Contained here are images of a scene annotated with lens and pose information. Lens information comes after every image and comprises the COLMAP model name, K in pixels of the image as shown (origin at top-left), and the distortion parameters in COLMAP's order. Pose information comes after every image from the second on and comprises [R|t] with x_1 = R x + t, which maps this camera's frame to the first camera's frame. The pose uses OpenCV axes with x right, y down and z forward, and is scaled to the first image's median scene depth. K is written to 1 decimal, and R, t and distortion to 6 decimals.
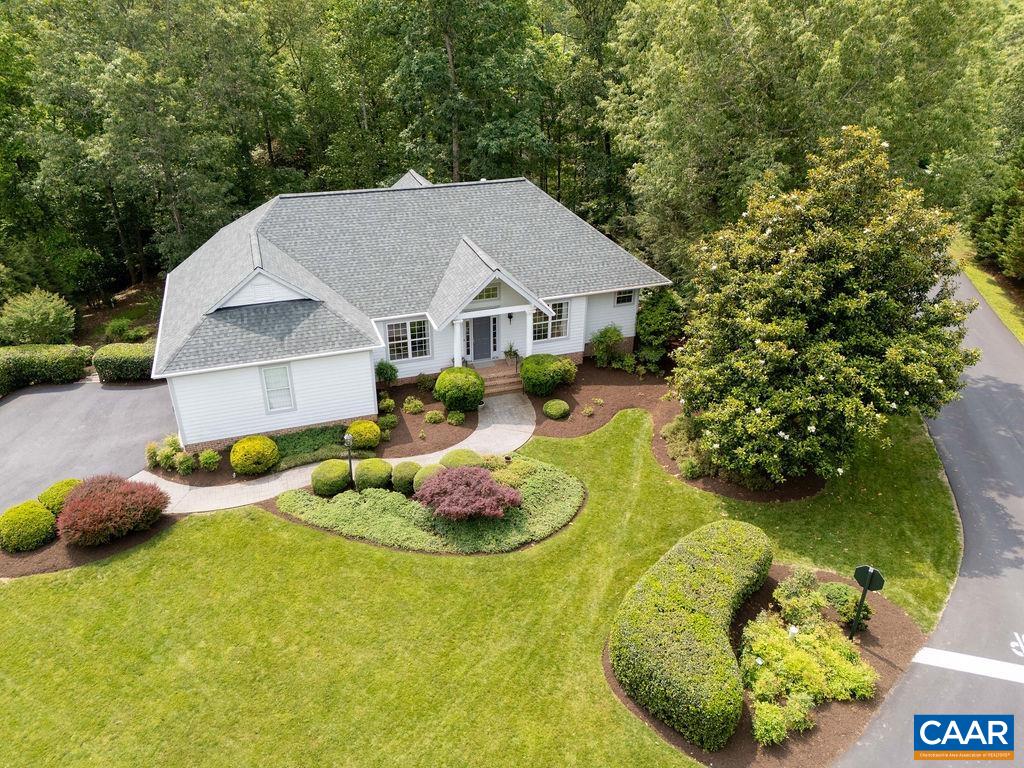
lens RADIAL K [[737.6, 0, 512.0], [0, 737.6, 384.0], [0, 0, 1]] dist [0.068265, -0.064299]
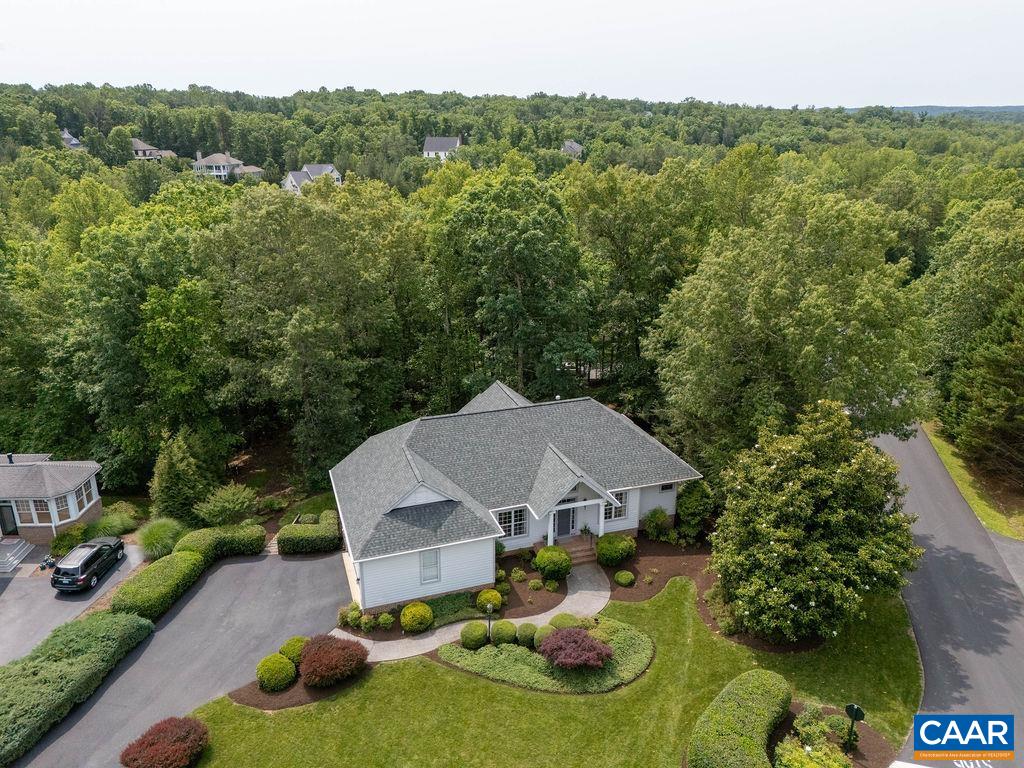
lens RADIAL K [[737.6, 0, 512.0], [0, 737.6, 384.0], [0, 0, 1]] dist [0.068265, -0.064299]
pose [[0.999990, -0.001705, -0.004225, -0.163987], [0.001040, 0.988287, -0.152605, -0.129120], [0.004435, 0.152599, 0.988278, -0.470241]]
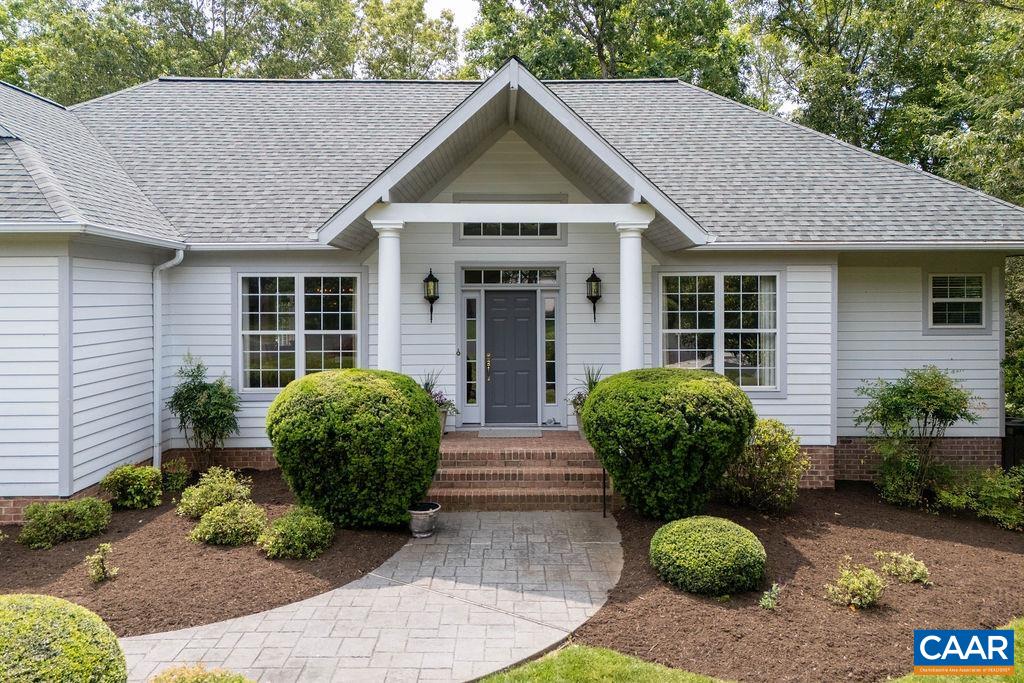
lens RADIAL K [[760.1, 0, 526.2], [0, 760.1, 291.3], [0, 0, 1]] dist [0.088278, -0.001323]
pose [[0.956070, -0.001576, -0.293136, 0.090632], [-0.137934, 0.879947, -0.454607, 0.093811], [0.258661, 0.475069, 0.841073, 0.863897]]
